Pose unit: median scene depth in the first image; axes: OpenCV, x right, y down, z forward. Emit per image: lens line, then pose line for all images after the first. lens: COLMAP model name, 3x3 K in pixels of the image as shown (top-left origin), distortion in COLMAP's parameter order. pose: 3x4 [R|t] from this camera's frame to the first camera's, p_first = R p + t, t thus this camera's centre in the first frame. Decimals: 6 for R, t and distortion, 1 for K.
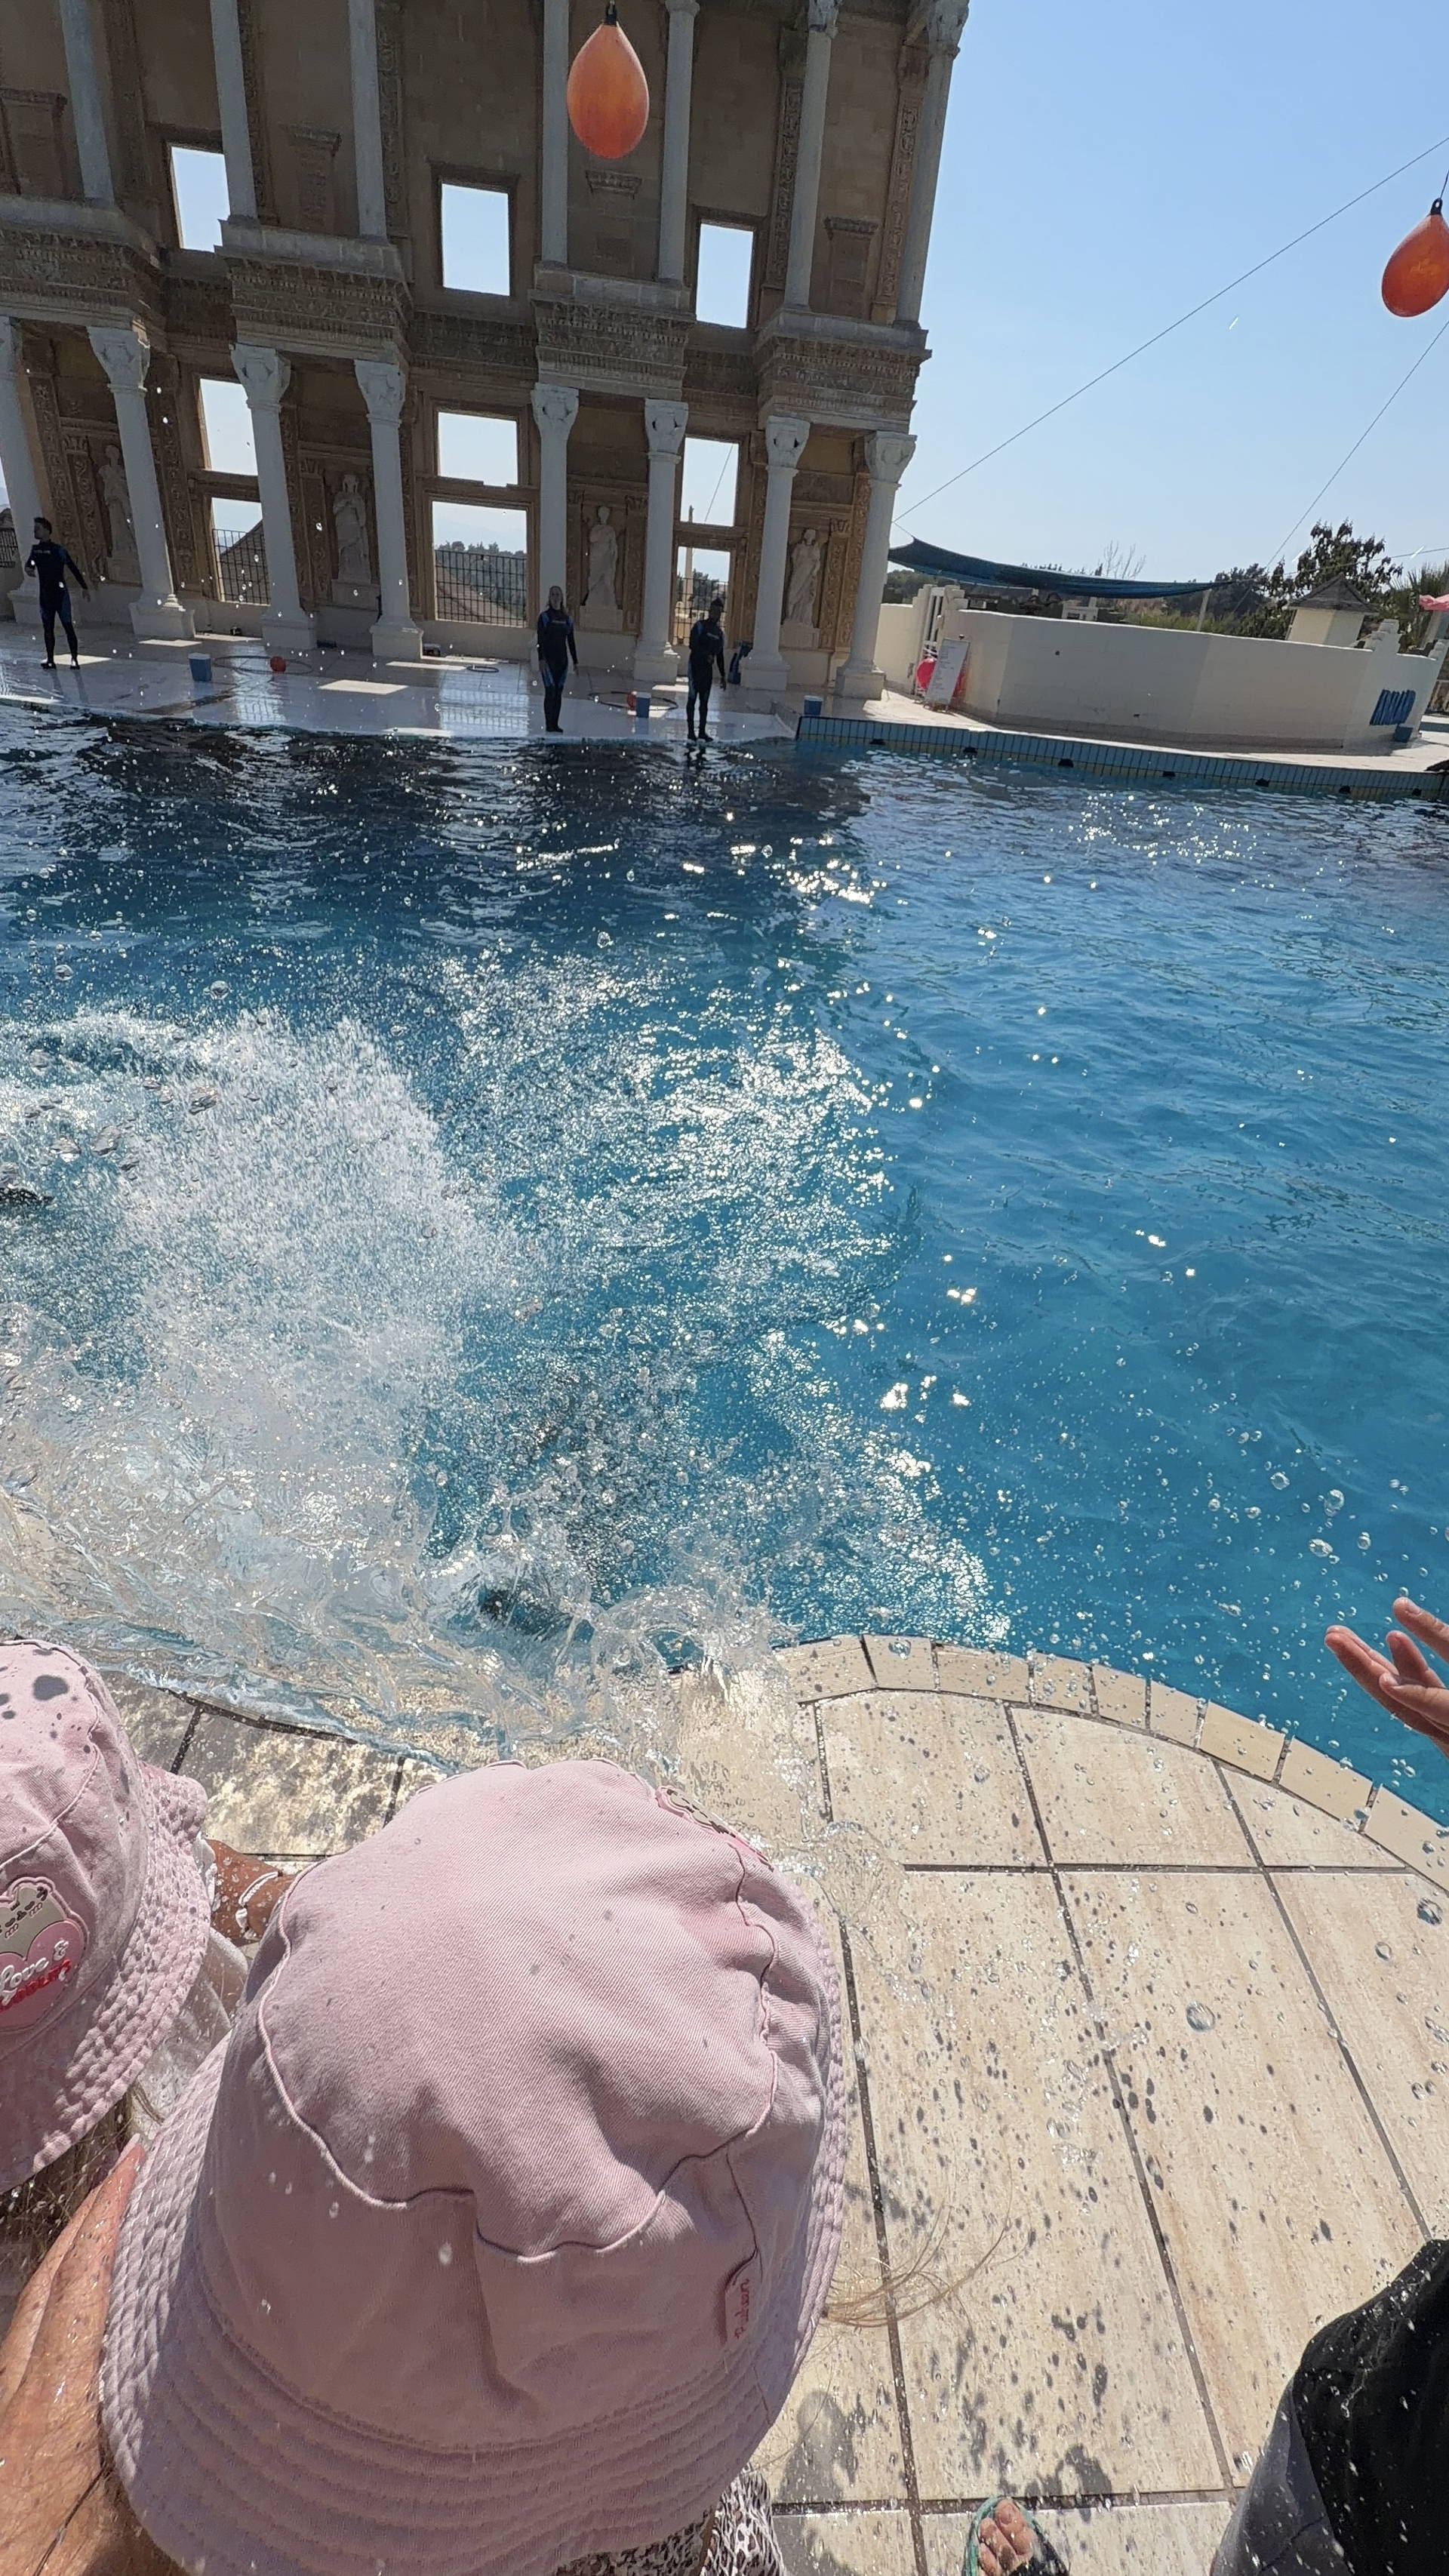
lens RADIAL K [[1112.8, 0, 724.8], [0, 1112.8, 1290.0], [0, 0, 1]] dist [0.000188, 0.000414]
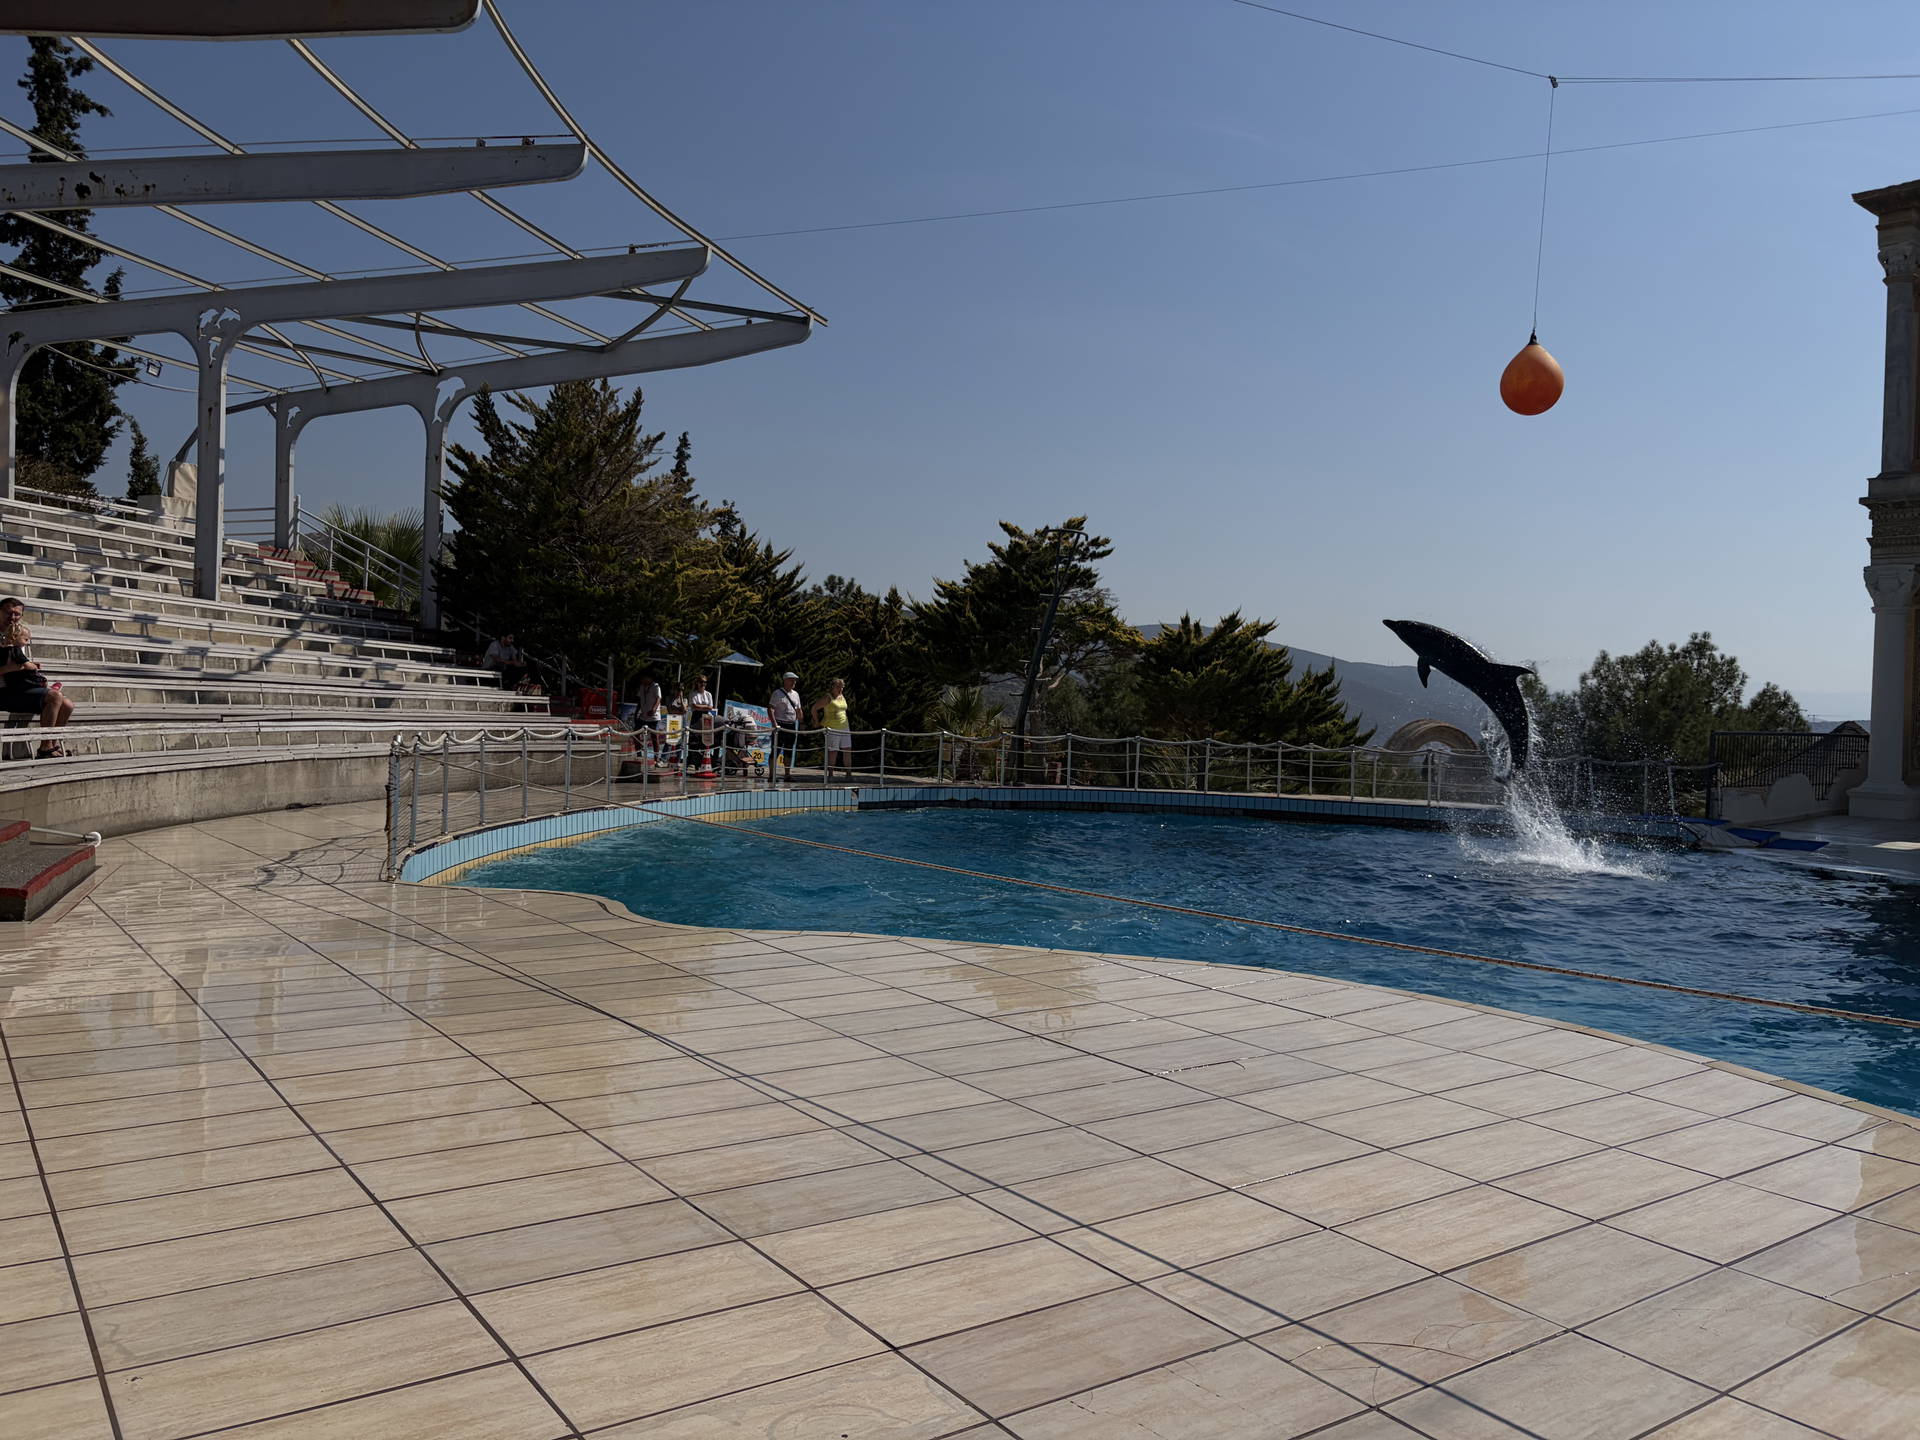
lens RADIAL K [[1473.3, 0, 990.7], [0, 1473.3, 686.8], [0, 0, 1]] dist [0.023807, 0.004609]
pose [[0.560824, -0.080765, -0.823986, 0.012480], [-0.429704, 0.822299, -0.373066, 0.105607], [0.707694, 0.563295, 0.426460, -0.133945]]
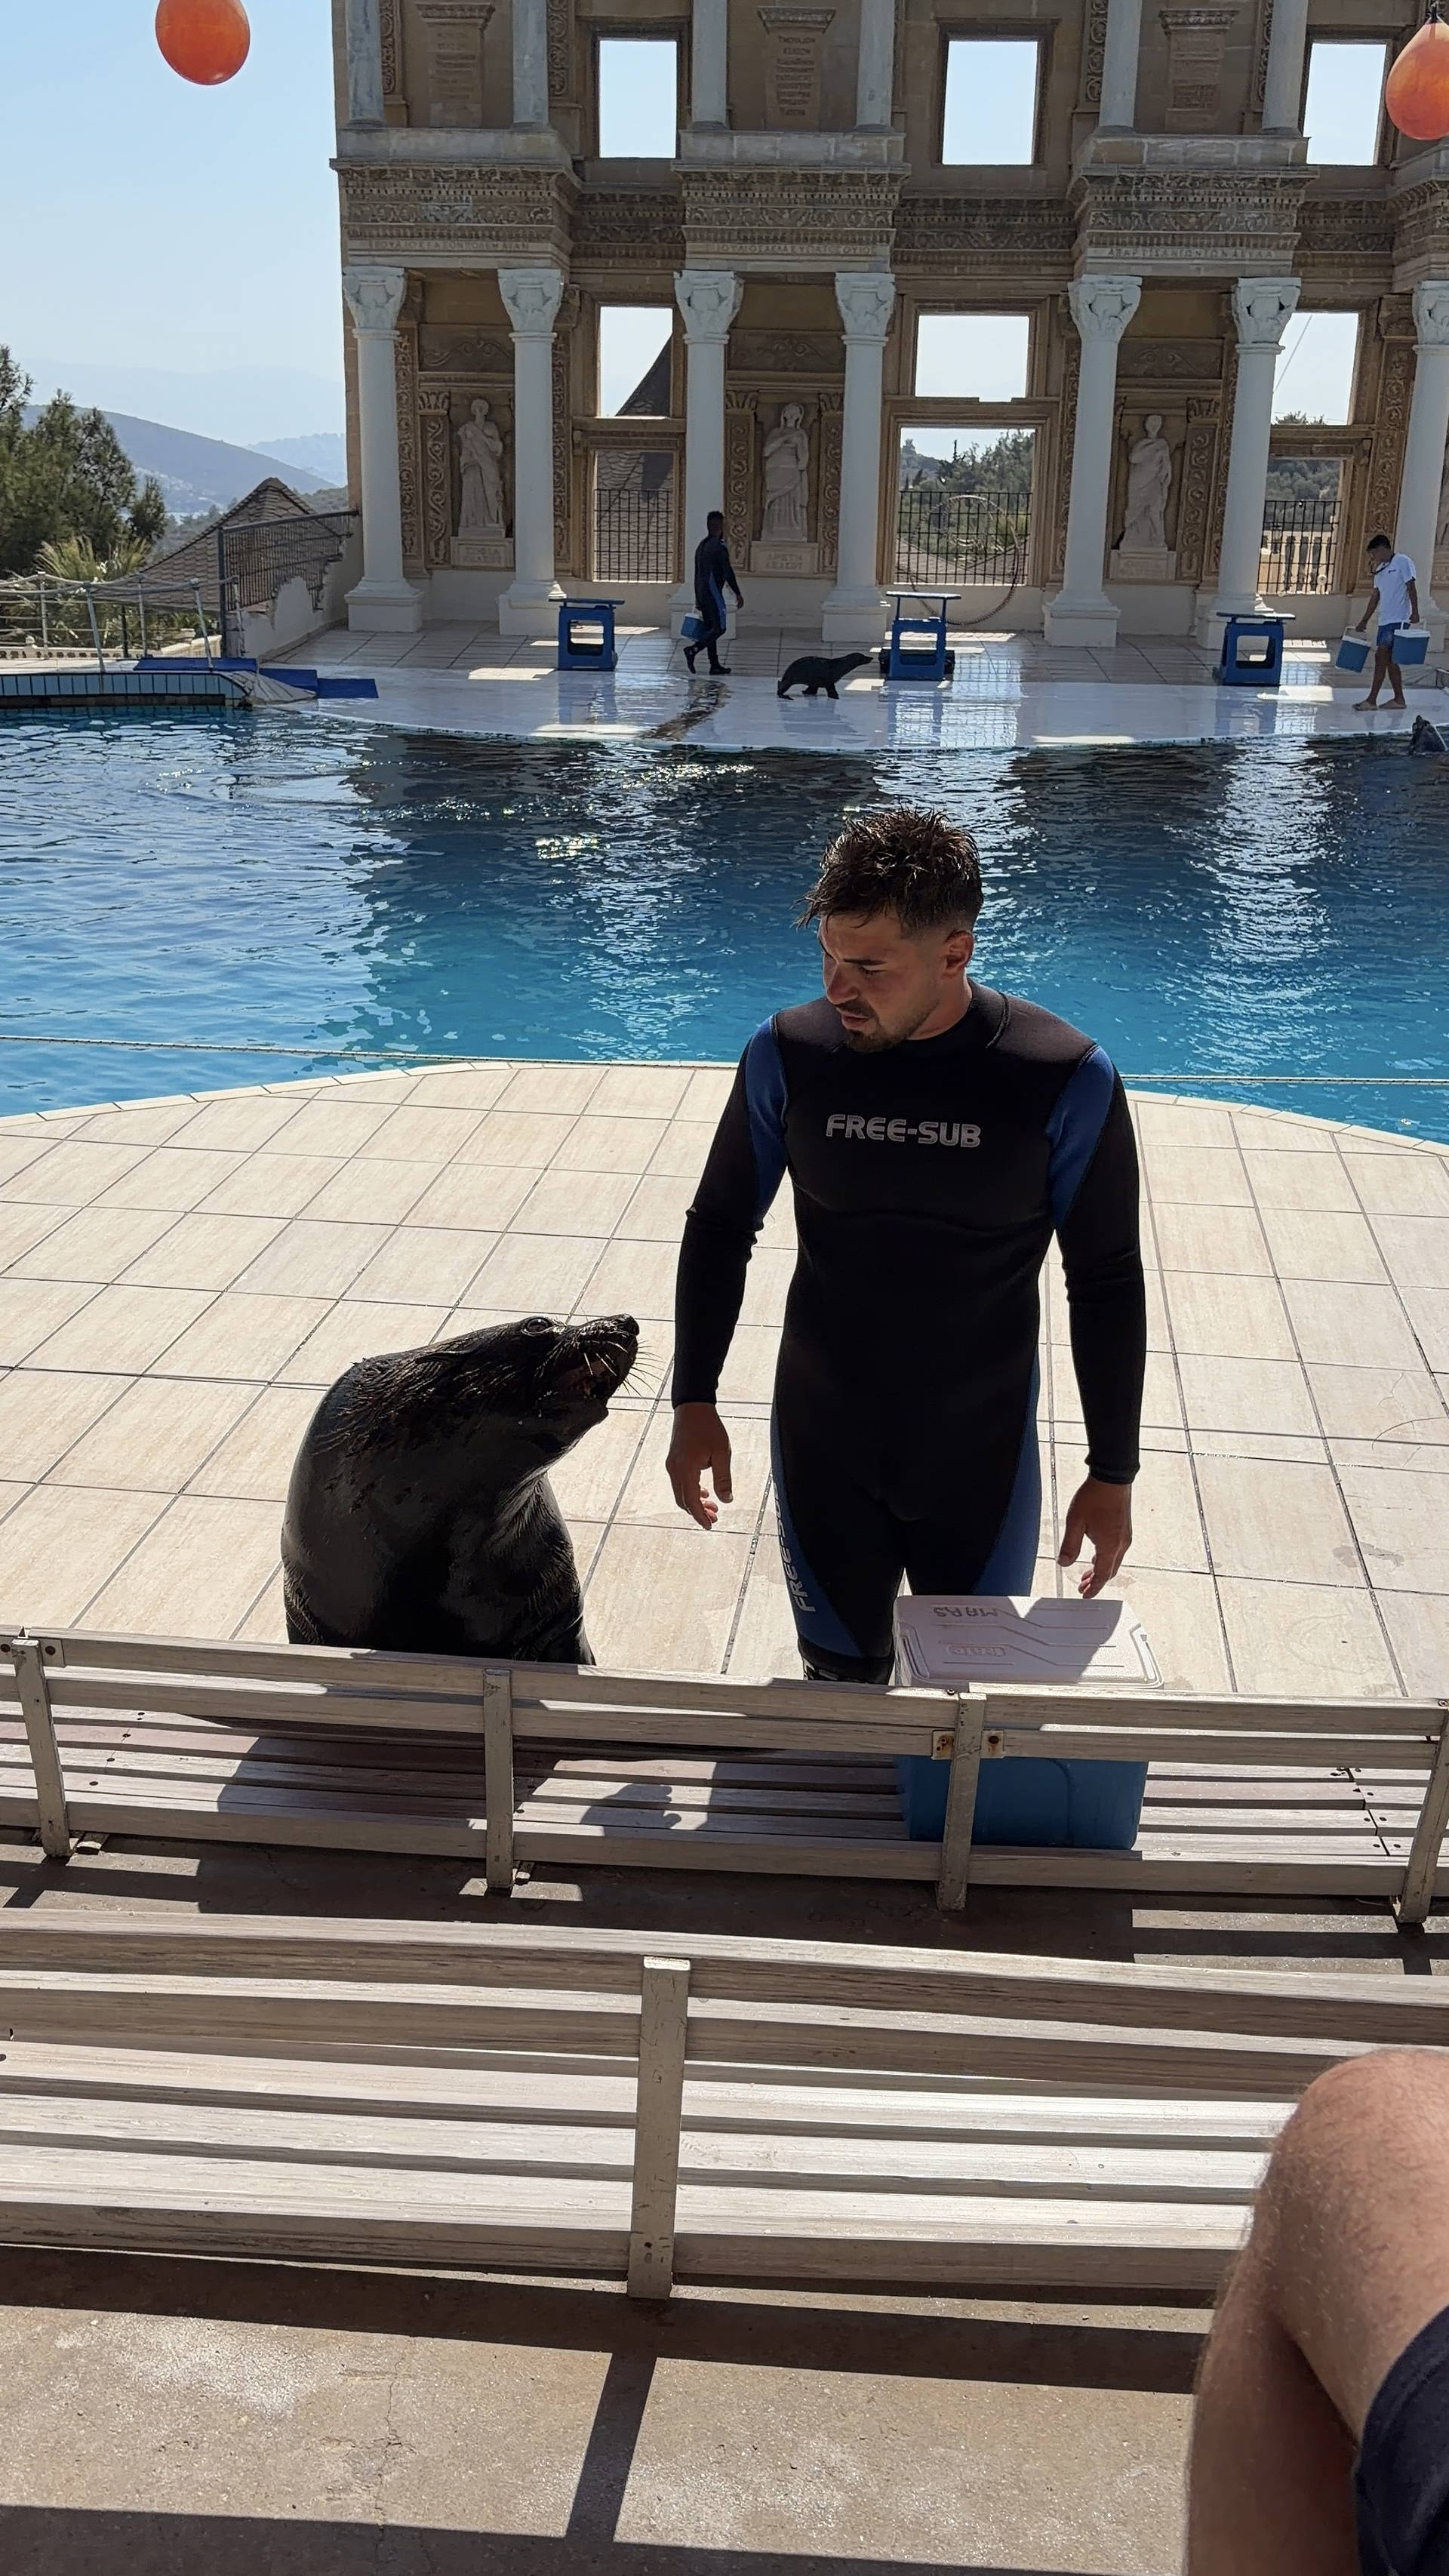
lens RADIAL K [[2281.5, 0, 717.0], [0, 2281.5, 1287.1], [0, 0, 1]] dist [0.027719, 0.001920]
pose [[0.983138, -0.009354, -0.182628, -0.133220], [-0.030769, 0.975991, -0.215627, 0.130790], [0.180260, 0.217610, 0.959245, -0.291818]]
